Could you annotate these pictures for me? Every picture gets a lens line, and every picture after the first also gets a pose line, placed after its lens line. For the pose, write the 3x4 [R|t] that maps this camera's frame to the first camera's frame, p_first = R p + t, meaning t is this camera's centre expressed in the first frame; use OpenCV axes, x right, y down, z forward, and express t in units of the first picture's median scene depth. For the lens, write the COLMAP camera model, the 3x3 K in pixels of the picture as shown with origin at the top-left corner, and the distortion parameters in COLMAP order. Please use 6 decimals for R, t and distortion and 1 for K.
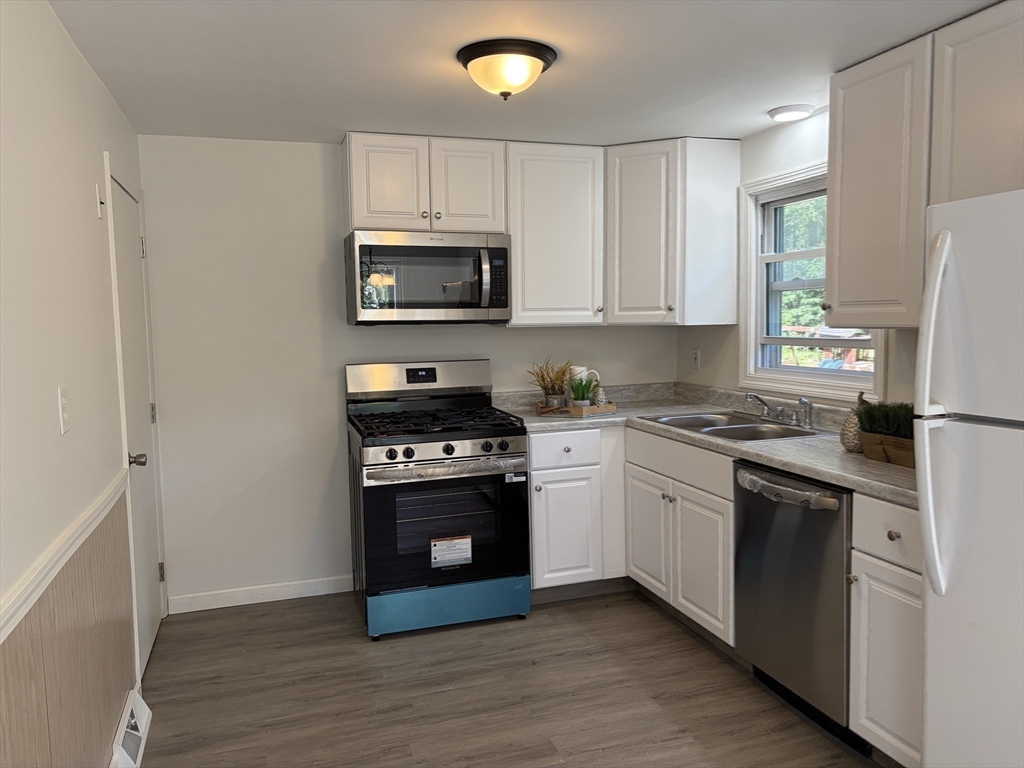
lens RADIAL K [[778.2, 0, 508.0], [0, 778.2, 388.3], [0, 0, 1]] dist [0.056232, -0.065518]
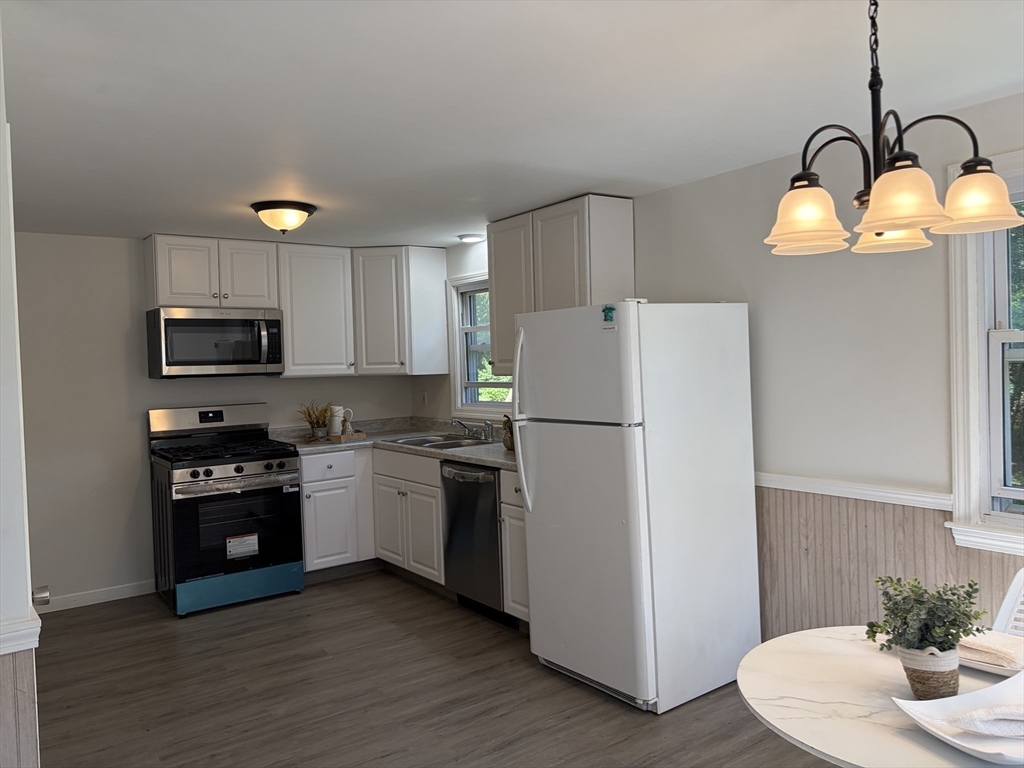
lens RADIAL K [[778.2, 0, 516.7], [0, 778.2, 376.9], [0, 0, 1]] dist [0.056232, -0.065518]
pose [[0.949955, -0.017090, 0.311919, -0.040786], [0.040940, 0.996701, -0.070076, 0.034175], [-0.309693, 0.079339, 0.947521, -0.454001]]
